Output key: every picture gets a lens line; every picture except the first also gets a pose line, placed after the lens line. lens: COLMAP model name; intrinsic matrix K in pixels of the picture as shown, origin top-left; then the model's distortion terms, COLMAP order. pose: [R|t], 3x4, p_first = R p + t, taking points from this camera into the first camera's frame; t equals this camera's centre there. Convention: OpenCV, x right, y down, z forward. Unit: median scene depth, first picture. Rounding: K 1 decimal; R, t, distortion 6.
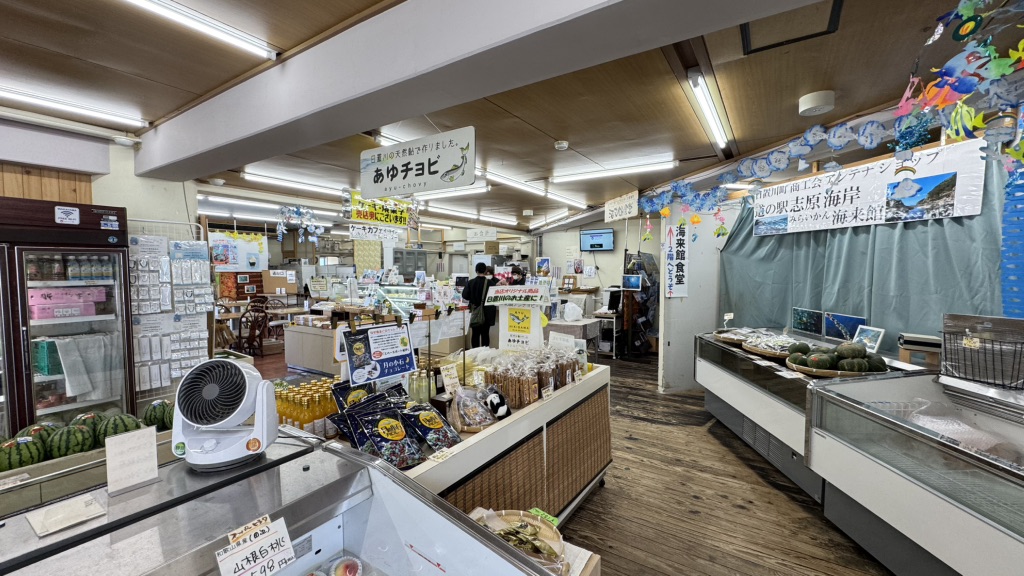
lens RADIAL K [[410.2, 0, 513.6], [0, 410.2, 288.8], [0, 0, 1]] dist [0.000039, 0.000063]
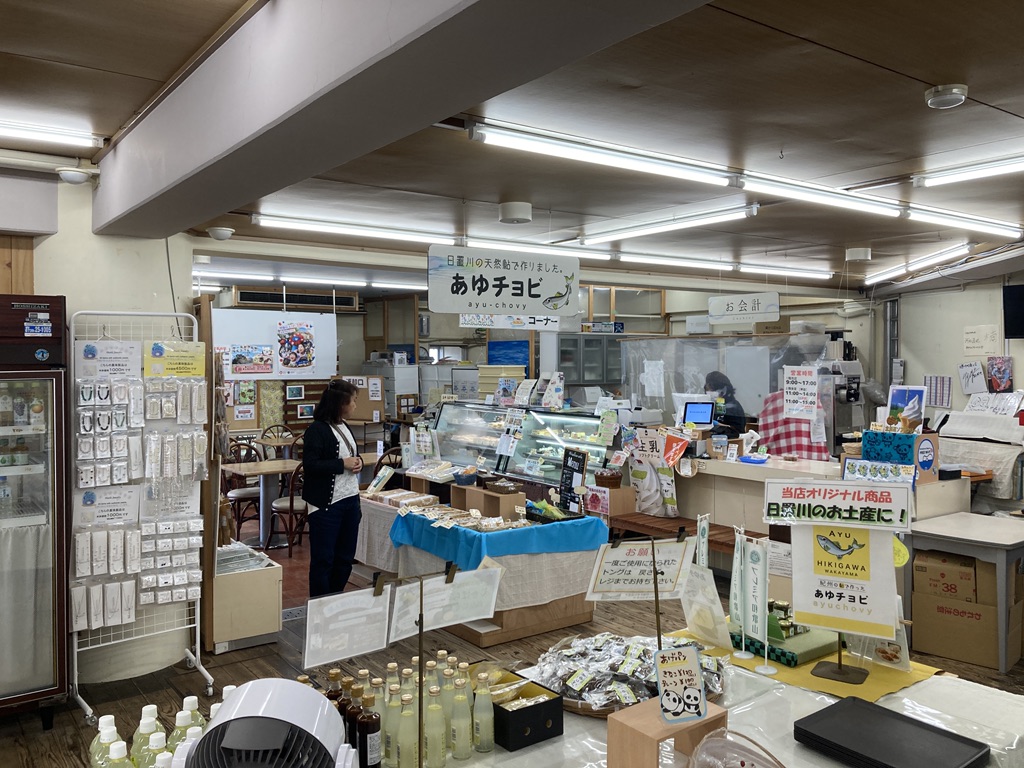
lens RADIAL K [[844.0, 0, 497.0], [0, 844.0, 382.5], [0, 0, 1]] dist [0.008230, -0.004430]
pose [[0.929835, 0.012008, -0.367781, 0.017212], [-0.019811, 0.999651, -0.017448, -0.052070], [0.367443, 0.023510, 0.929749, 0.109917]]
